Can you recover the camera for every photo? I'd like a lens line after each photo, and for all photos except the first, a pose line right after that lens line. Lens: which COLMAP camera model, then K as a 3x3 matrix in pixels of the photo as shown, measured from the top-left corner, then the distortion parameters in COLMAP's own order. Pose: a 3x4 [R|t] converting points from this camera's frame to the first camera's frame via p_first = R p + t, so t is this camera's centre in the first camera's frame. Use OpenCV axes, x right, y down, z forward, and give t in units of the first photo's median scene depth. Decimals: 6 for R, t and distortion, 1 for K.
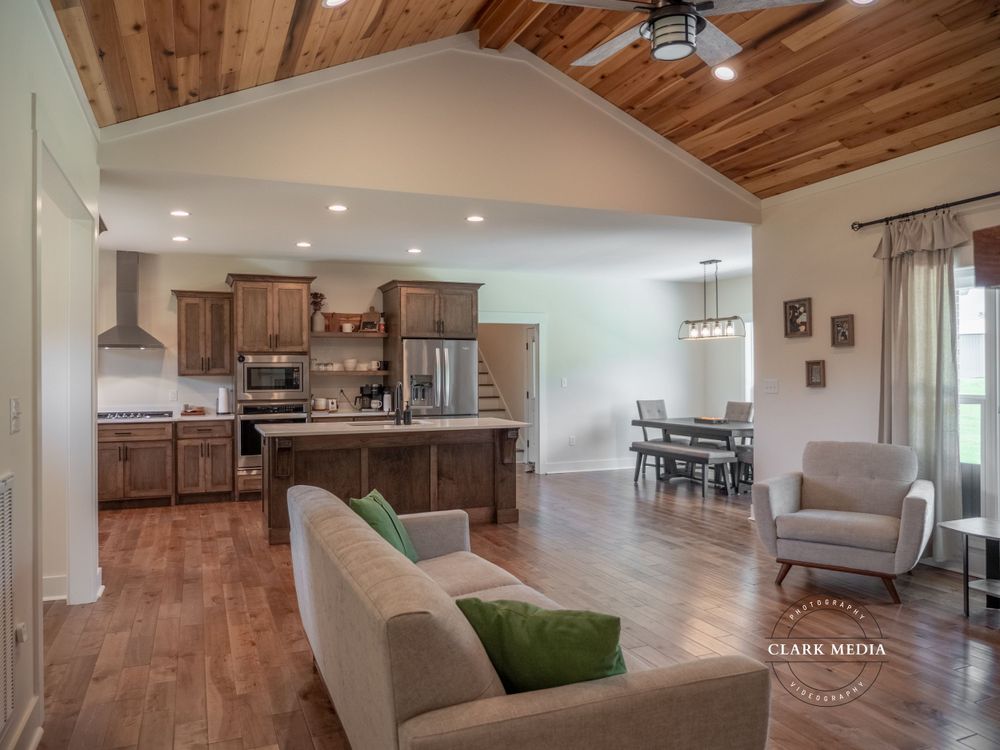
lens RADIAL K [[725.9, 0, 494.0], [0, 725.9, 374.9], [0, 0, 1]] dist [-0.032279, 0.006779]
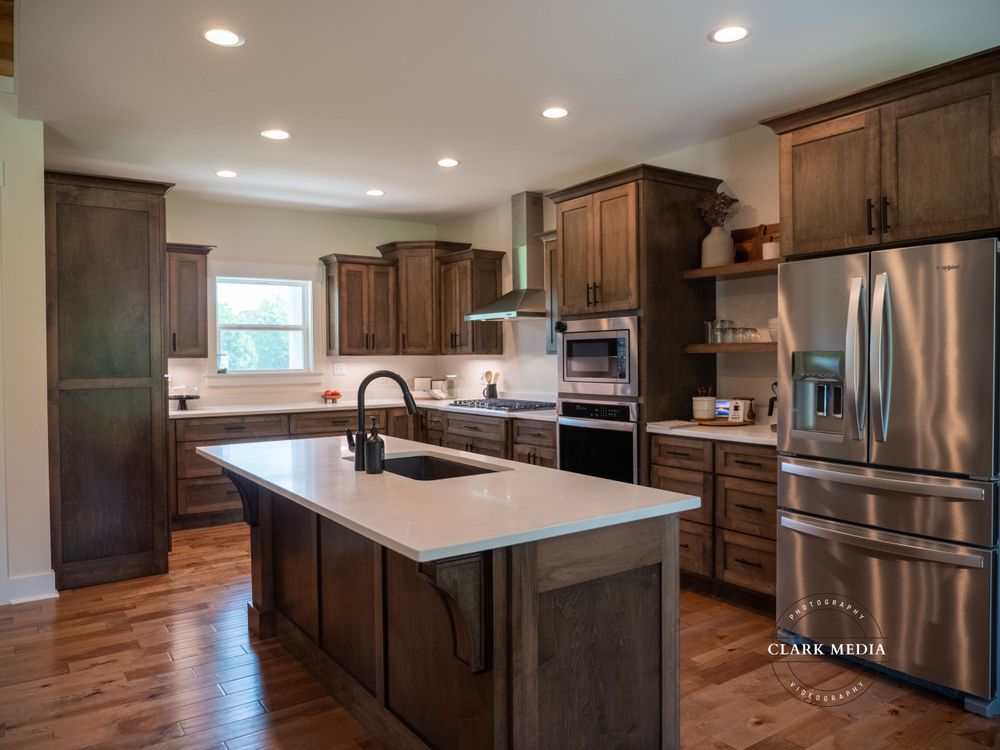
lens RADIAL K [[725.9, 0, 494.0], [0, 725.9, 374.9], [0, 0, 1]] dist [-0.032279, 0.006779]
pose [[0.198225, 0.028266, -0.979749, 0.248904], [0.006454, 0.999525, 0.030142, 0.000080], [0.980135, -0.012299, 0.197949, 0.791957]]
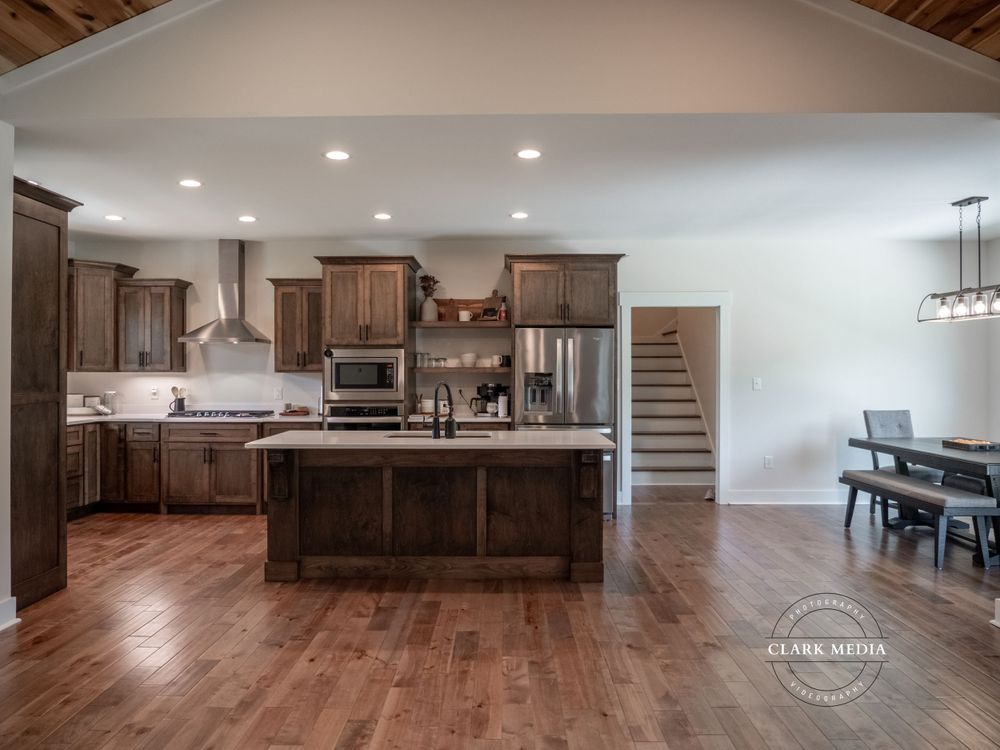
lens RADIAL K [[725.9, 0, 494.0], [0, 725.9, 374.9], [0, 0, 1]] dist [-0.032279, 0.006779]
pose [[0.918621, 0.006629, -0.395085, 0.177106], [-0.005295, 0.999976, 0.004468, -0.000758], [0.395105, -0.002013, 0.918634, 0.261482]]
